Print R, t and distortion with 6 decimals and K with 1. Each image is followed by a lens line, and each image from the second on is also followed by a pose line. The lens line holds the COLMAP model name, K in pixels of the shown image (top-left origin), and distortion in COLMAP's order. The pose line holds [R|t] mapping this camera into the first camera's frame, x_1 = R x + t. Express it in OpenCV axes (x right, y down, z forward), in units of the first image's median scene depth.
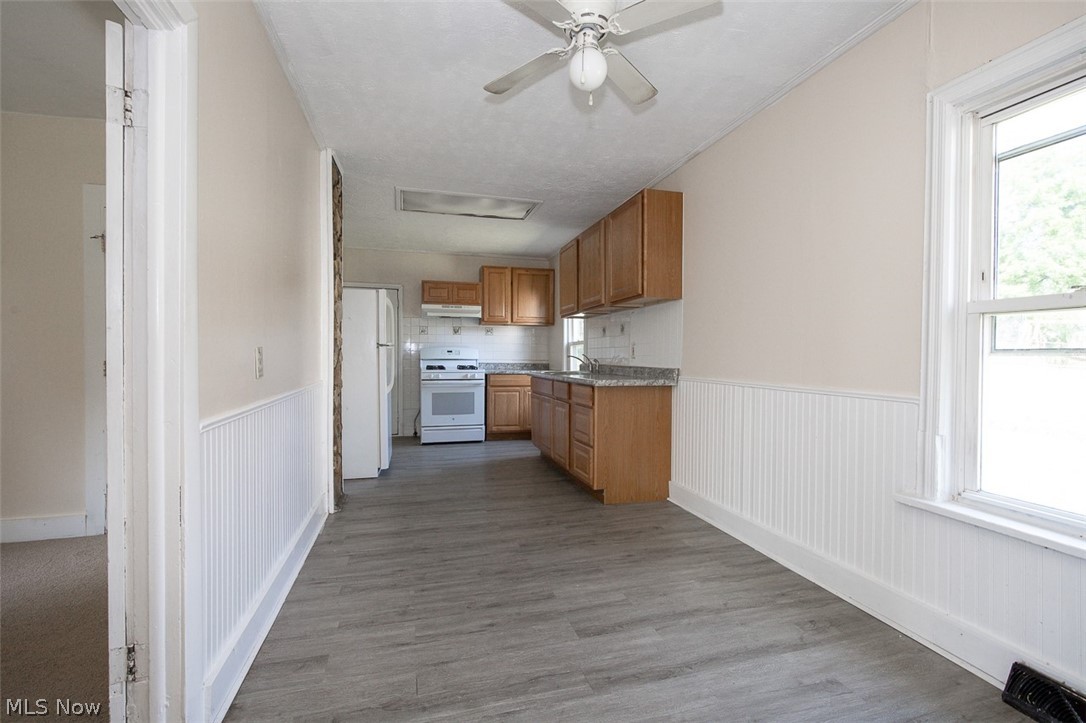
lens RADIAL K [[495.7, 0, 544.7], [0, 495.7, 363.5], [0, 0, 1]] dist [0.003379, 0.000588]
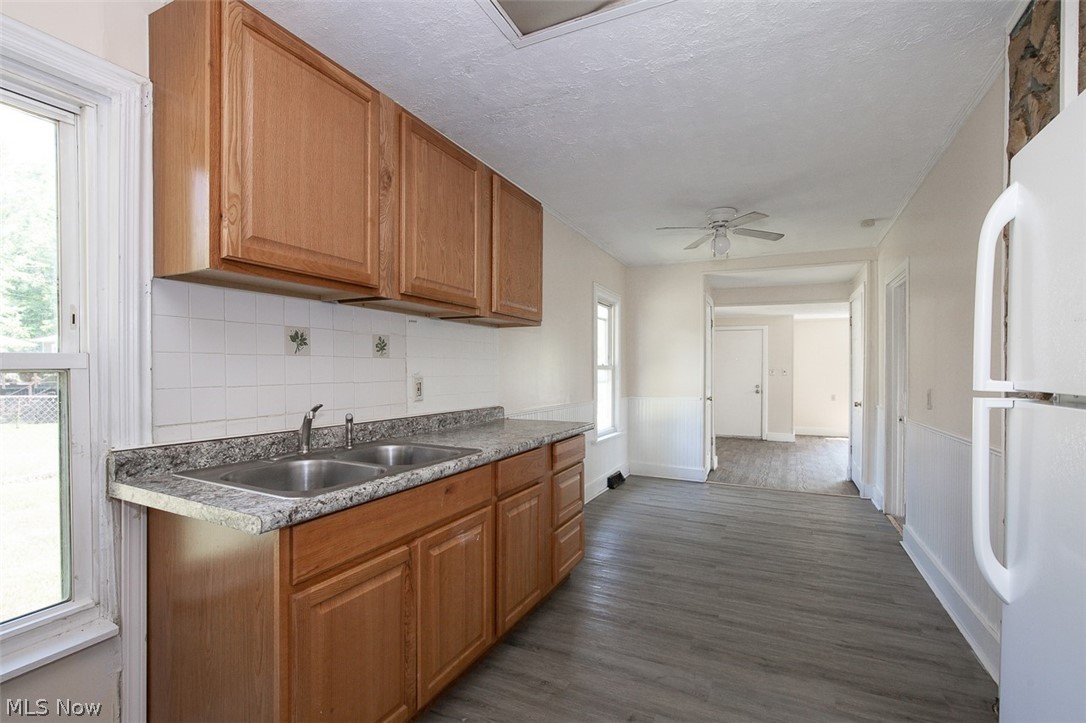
lens RADIAL K [[495.7, 0, 540.9], [0, 495.7, 367.8], [0, 0, 1]] dist [0.003379, 0.000588]
pose [[-0.751788, -0.003655, 0.659394, -0.529335], [0.001233, 0.999975, 0.006948, -0.090268], [-0.659403, 0.006036, -0.751765, 2.275935]]
